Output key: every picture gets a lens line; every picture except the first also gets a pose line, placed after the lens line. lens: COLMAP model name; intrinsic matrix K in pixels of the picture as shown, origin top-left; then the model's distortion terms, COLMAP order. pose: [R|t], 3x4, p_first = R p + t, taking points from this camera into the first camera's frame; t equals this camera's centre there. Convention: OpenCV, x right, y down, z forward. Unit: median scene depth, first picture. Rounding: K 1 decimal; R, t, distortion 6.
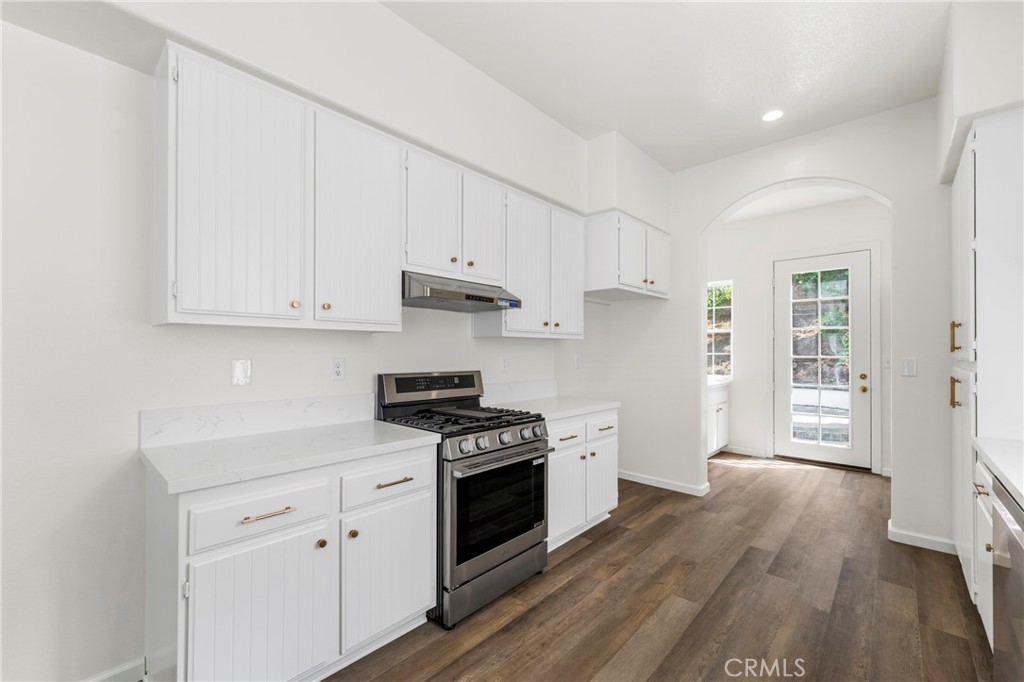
lens RADIAL K [[417.2, 0, 511.9], [0, 417.2, 346.8], [0, 0, 1]] dist [0.001928, -0.000646]
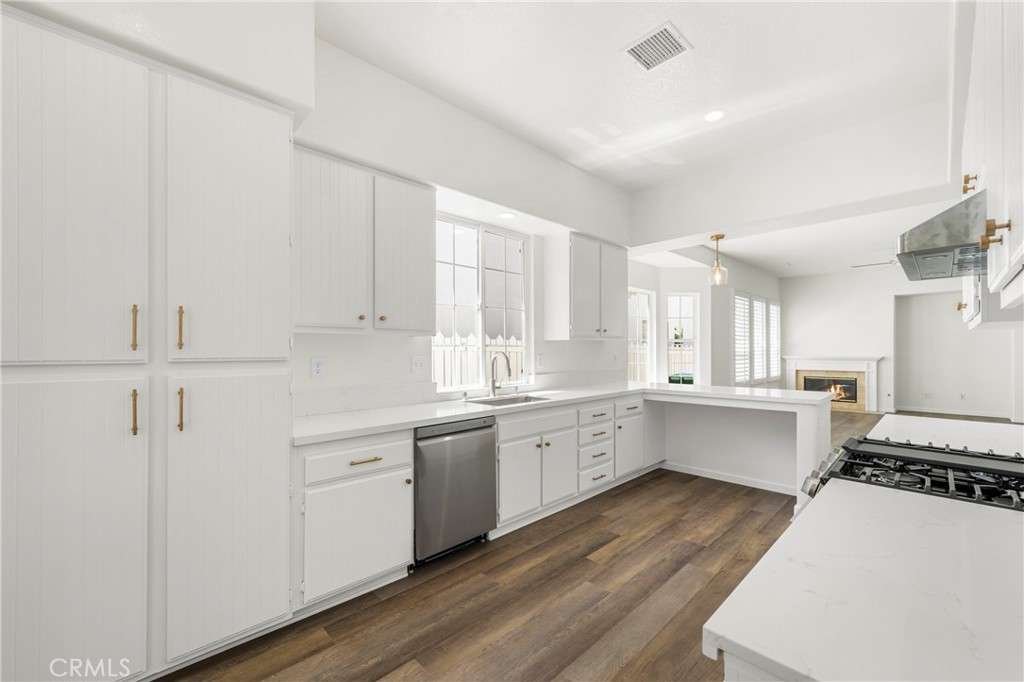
lens RADIAL K [[417.2, 0, 513.9], [0, 417.2, 347.8], [0, 0, 1]] dist [0.001928, -0.000646]
pose [[-0.998612, -0.002891, 0.052597, 0.380759], [-0.003675, 0.999883, -0.014815, 0.014124], [-0.052548, -0.014988, -0.998506, 1.357698]]
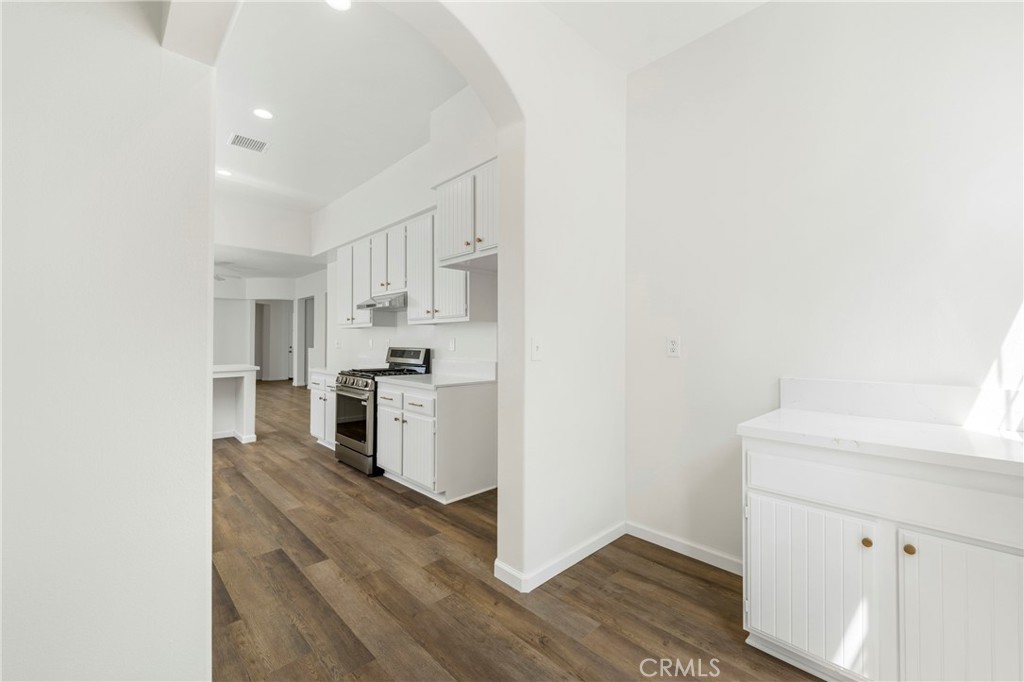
lens RADIAL K [[417.2, 0, 509.6], [0, 417.2, 334.8], [0, 0, 1]] dist [0.001928, -0.000646]
pose [[-0.060986, -0.020377, -0.997931, 1.384907], [0.011305, 0.999713, -0.021105, 0.044700], [0.998075, -0.012569, -0.060738, 1.406810]]
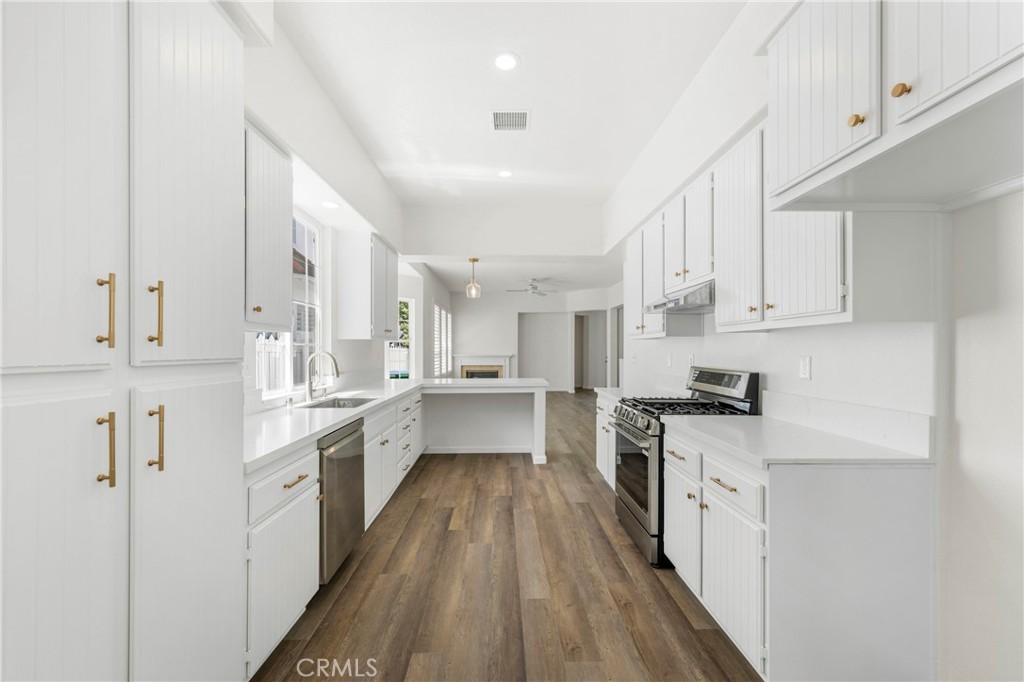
lens RADIAL K [[417.2, 0, 512.4], [0, 417.2, 347.5], [0, 0, 1]] dist [0.001928, -0.000646]
pose [[-0.717385, -0.007678, -0.696634, 0.893816], [0.004659, 0.999864, -0.015817, 0.018287], [0.696661, -0.014593, -0.717252, 1.300690]]
